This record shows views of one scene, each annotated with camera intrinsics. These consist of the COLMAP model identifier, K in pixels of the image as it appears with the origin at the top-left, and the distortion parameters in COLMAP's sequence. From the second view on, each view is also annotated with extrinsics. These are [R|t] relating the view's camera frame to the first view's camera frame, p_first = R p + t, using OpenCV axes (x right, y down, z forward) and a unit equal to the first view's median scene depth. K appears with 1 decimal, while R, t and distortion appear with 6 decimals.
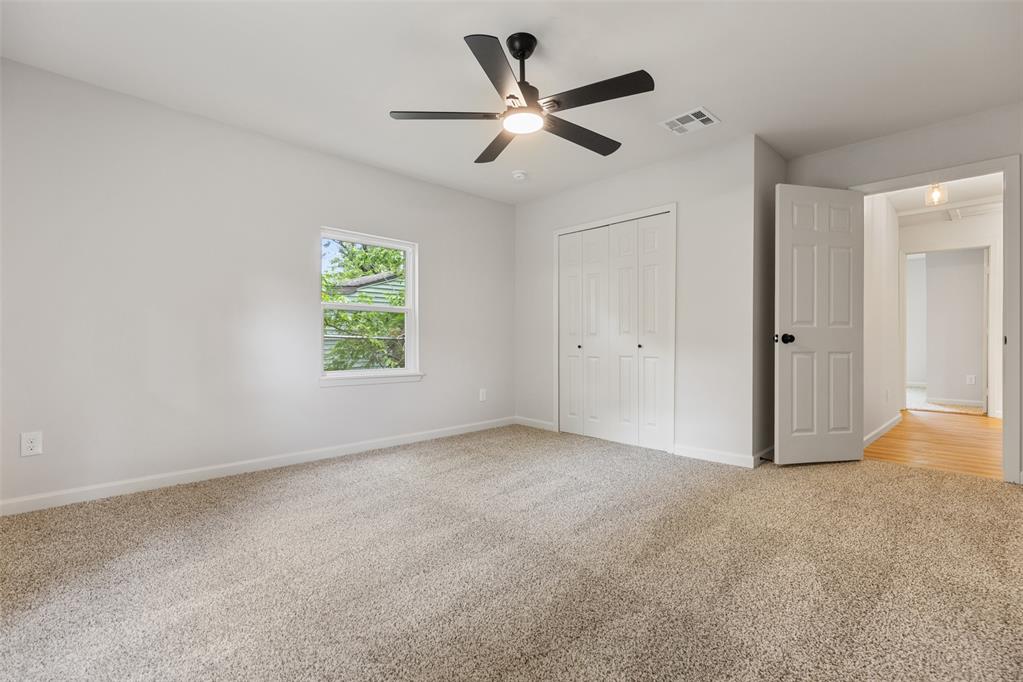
lens RADIAL K [[462.6, 0, 512.9], [0, 462.6, 343.2], [0, 0, 1]] dist [0.001398, 0.000377]
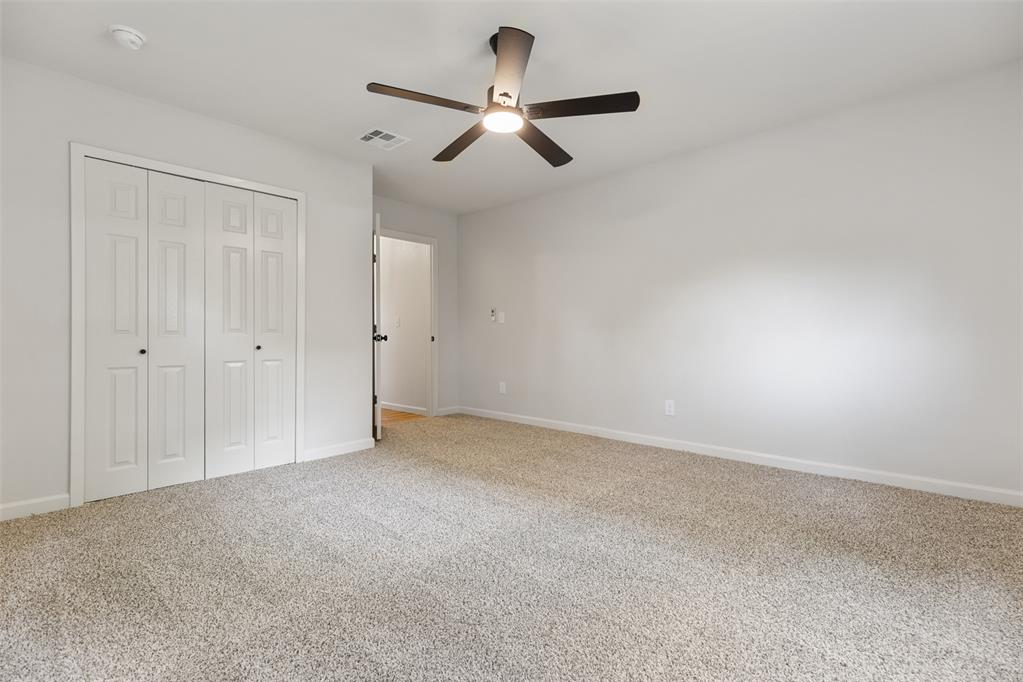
lens RADIAL K [[462.6, 0, 512.0], [0, 462.6, 339.3], [0, 0, 1]] dist [0.001398, 0.000377]
pose [[-0.038241, -0.003417, 0.999263, -0.566965], [0.013589, 0.999900, 0.003940, -0.005372], [-0.999176, 0.013730, -0.038190, 0.581175]]
